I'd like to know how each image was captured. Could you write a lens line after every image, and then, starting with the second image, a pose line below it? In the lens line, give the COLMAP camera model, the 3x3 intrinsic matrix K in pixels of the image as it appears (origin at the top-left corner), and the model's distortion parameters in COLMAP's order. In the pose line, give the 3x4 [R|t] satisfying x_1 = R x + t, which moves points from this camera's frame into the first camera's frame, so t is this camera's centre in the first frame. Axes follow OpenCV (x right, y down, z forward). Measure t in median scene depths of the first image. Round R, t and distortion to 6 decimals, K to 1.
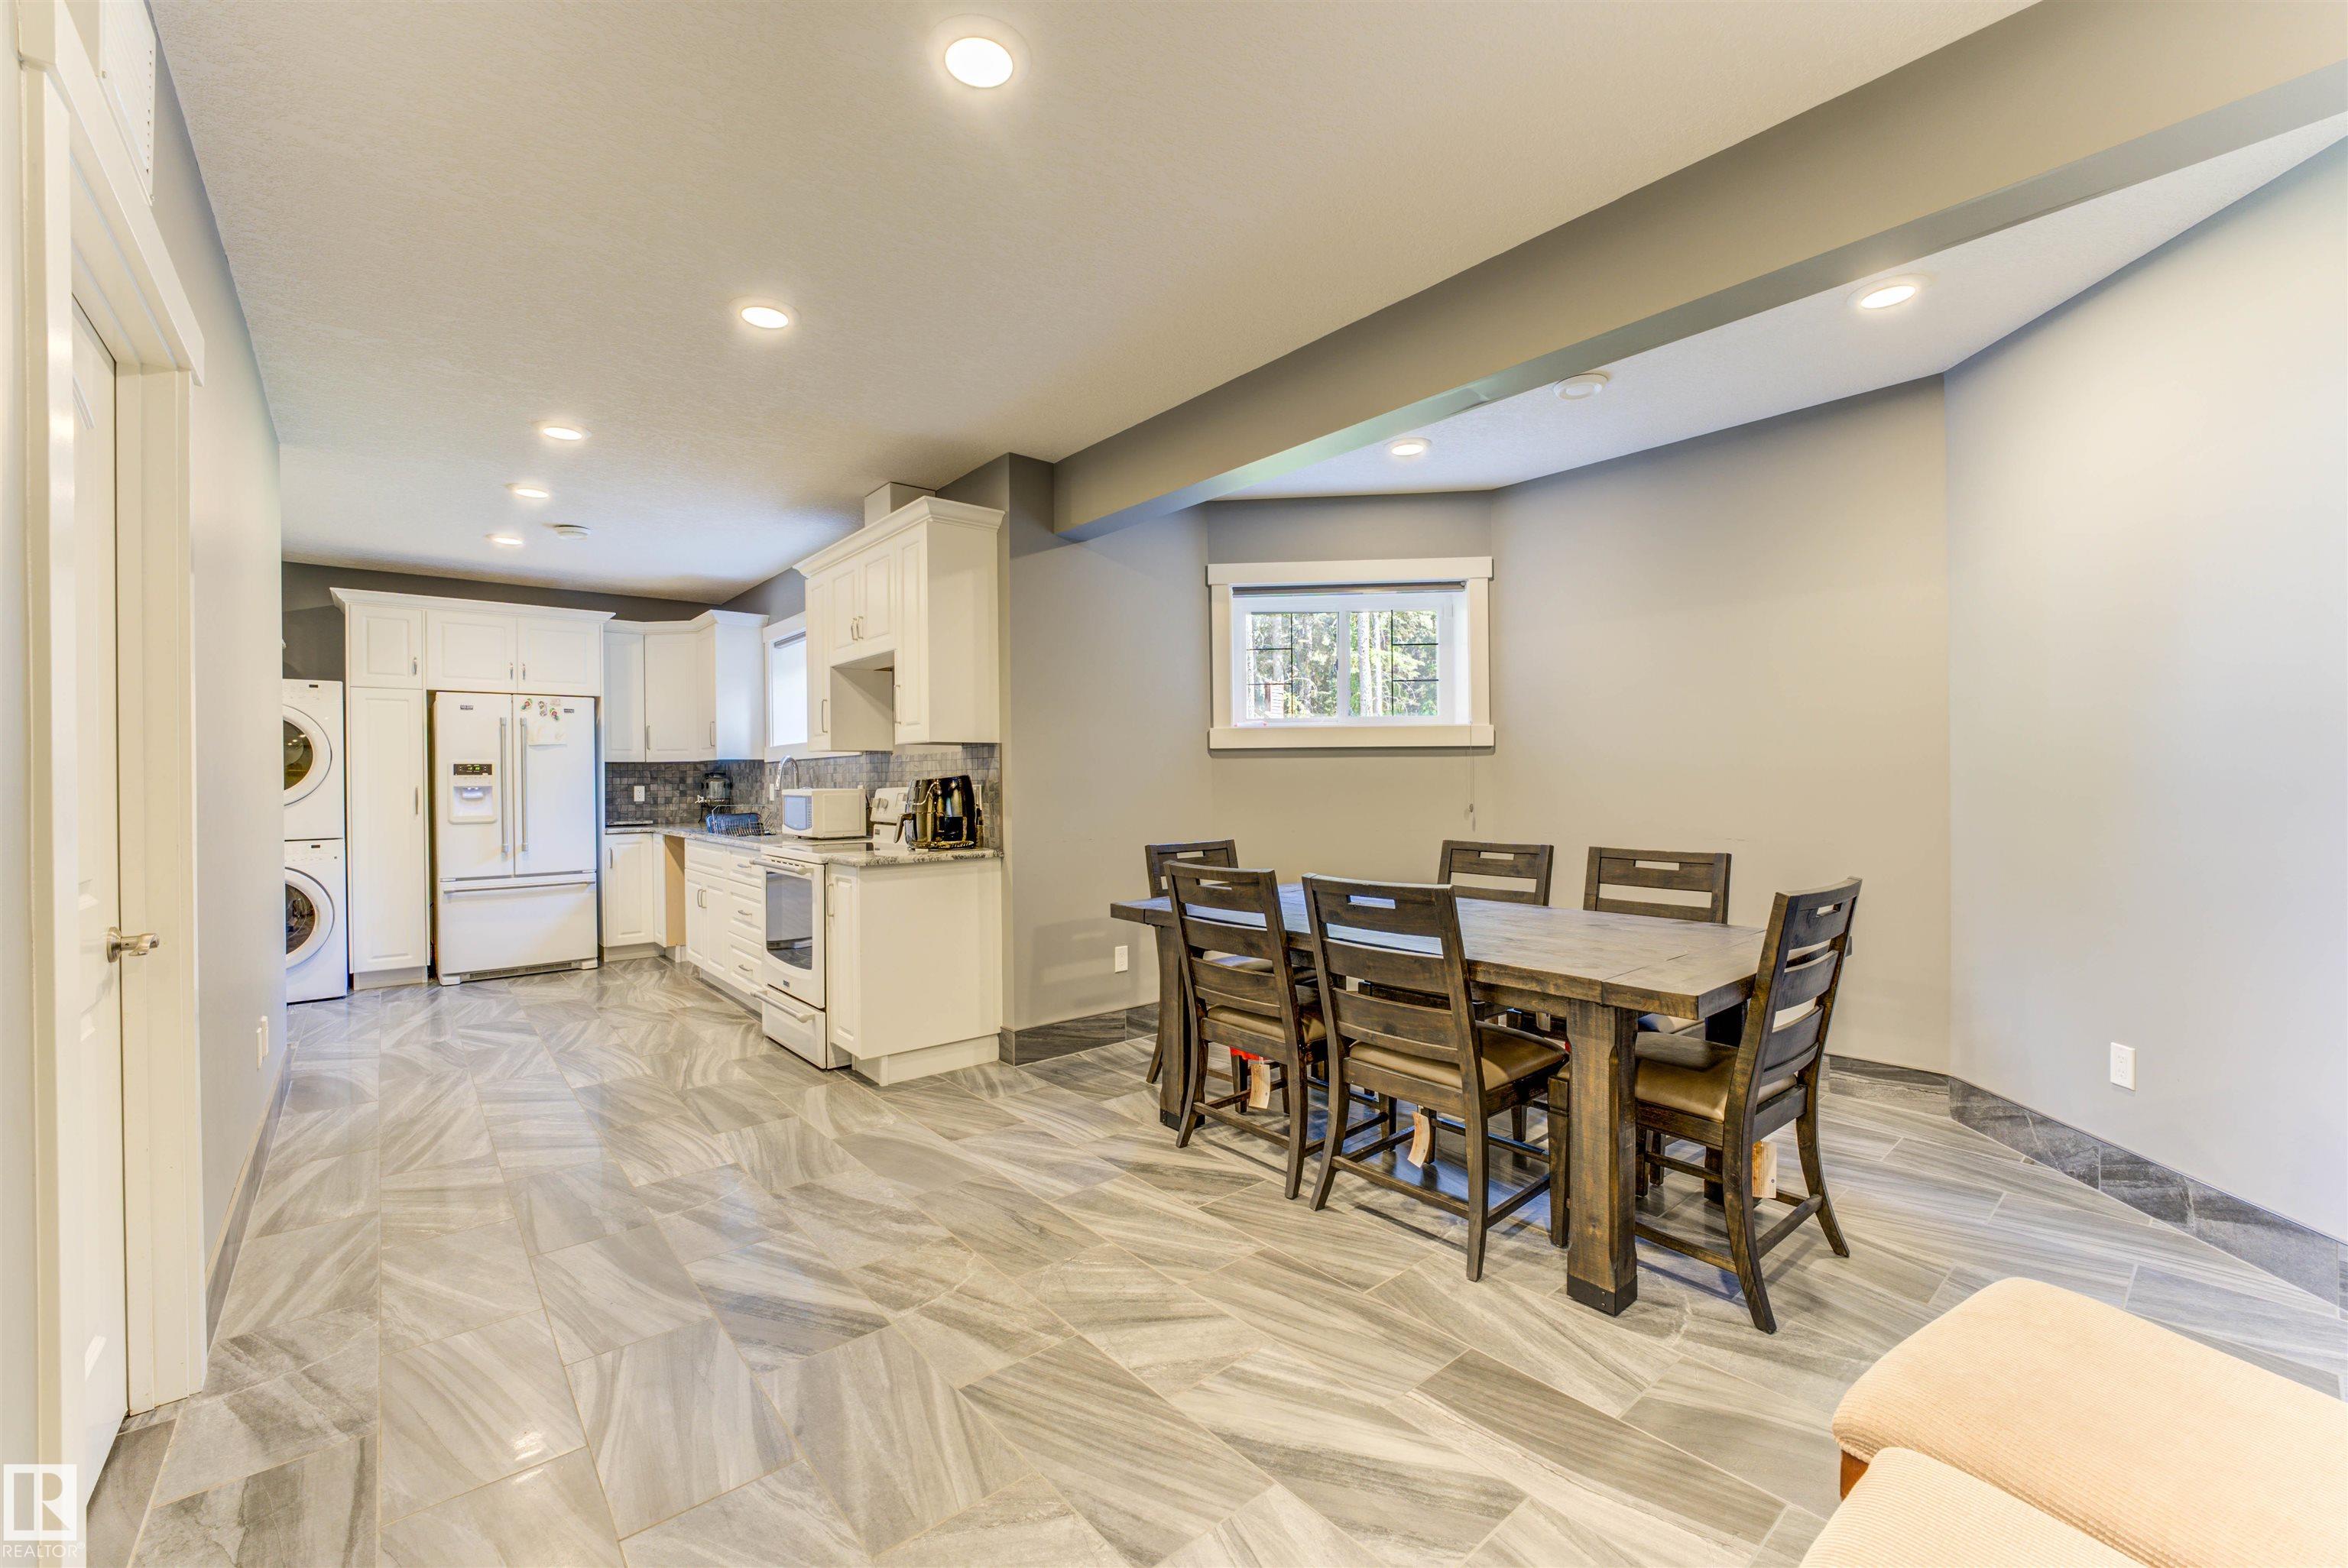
lens RADIAL K [[968.6, 0, 1161.7], [0, 968.6, 805.6], [0, 0, 1]] dist [-0.016198, -0.000232]
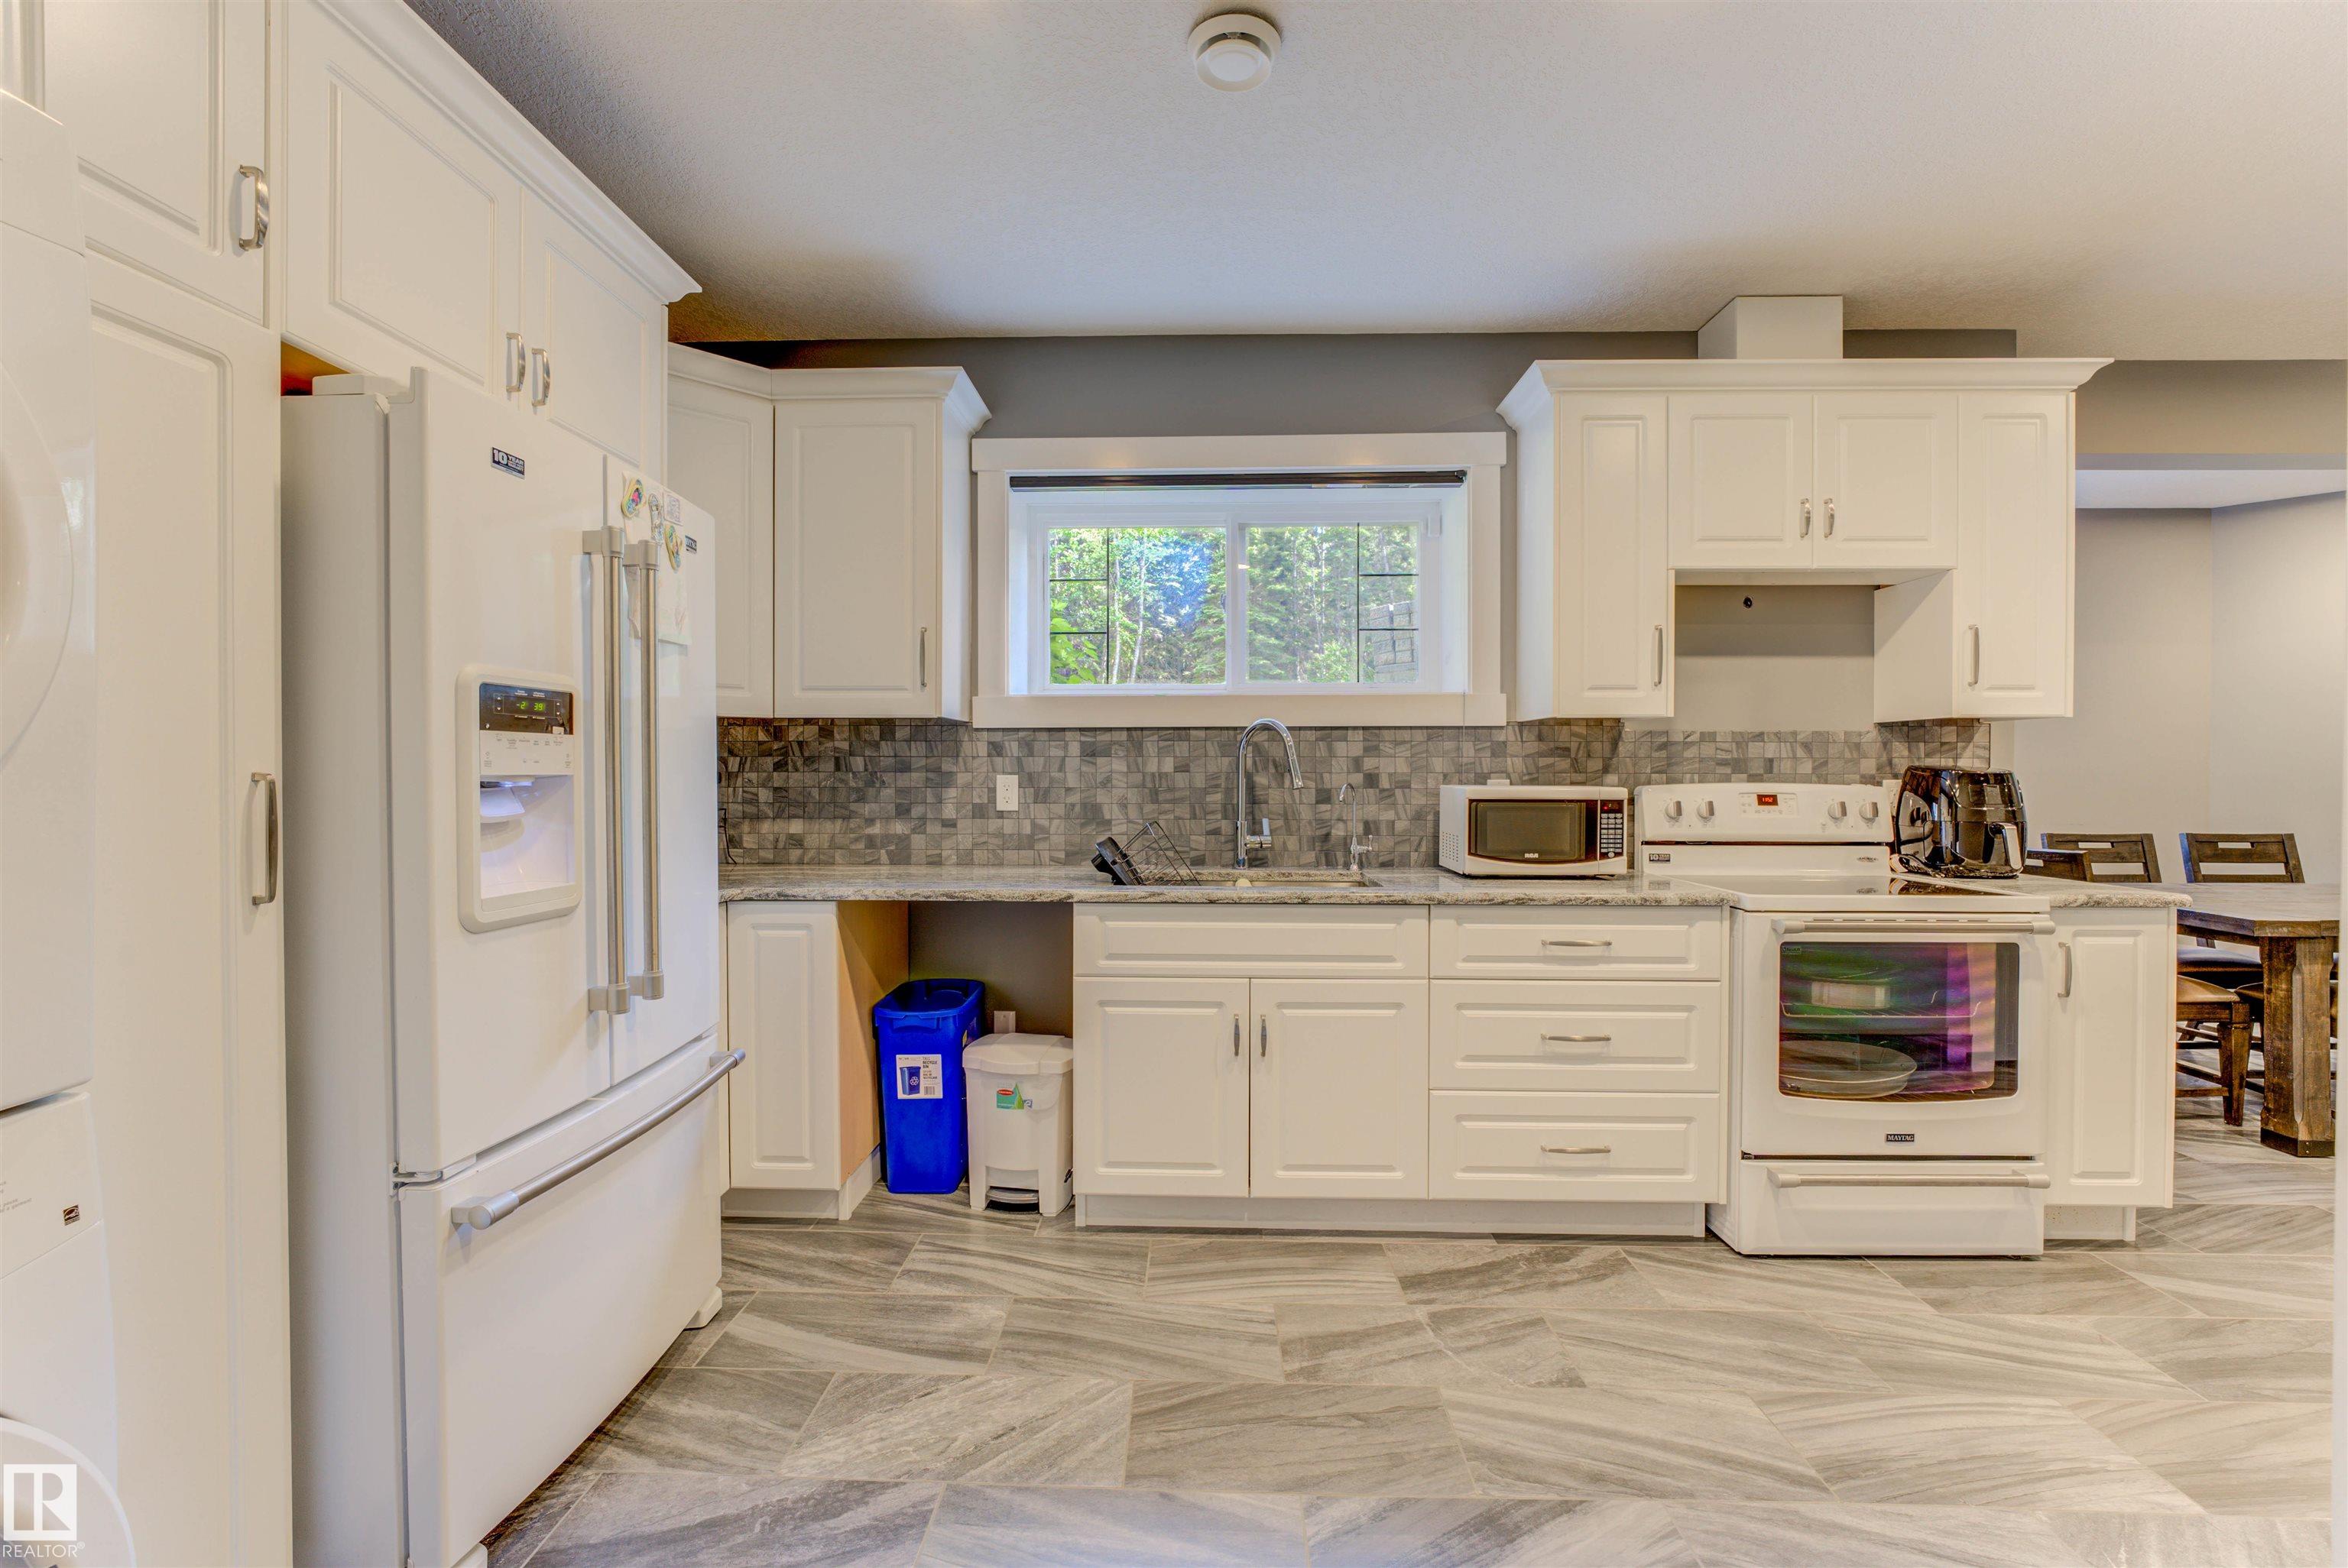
lens RADIAL K [[968.6, 0, 1174.9], [0, 968.6, 775.5], [0, 0, 1]] dist [-0.016198, -0.000232]
pose [[0.656096, 0.002718, 0.754672, -1.271285], [0.005267, 0.999953, -0.008179, -0.027390], [-0.754659, 0.009341, 0.656051, 1.116930]]
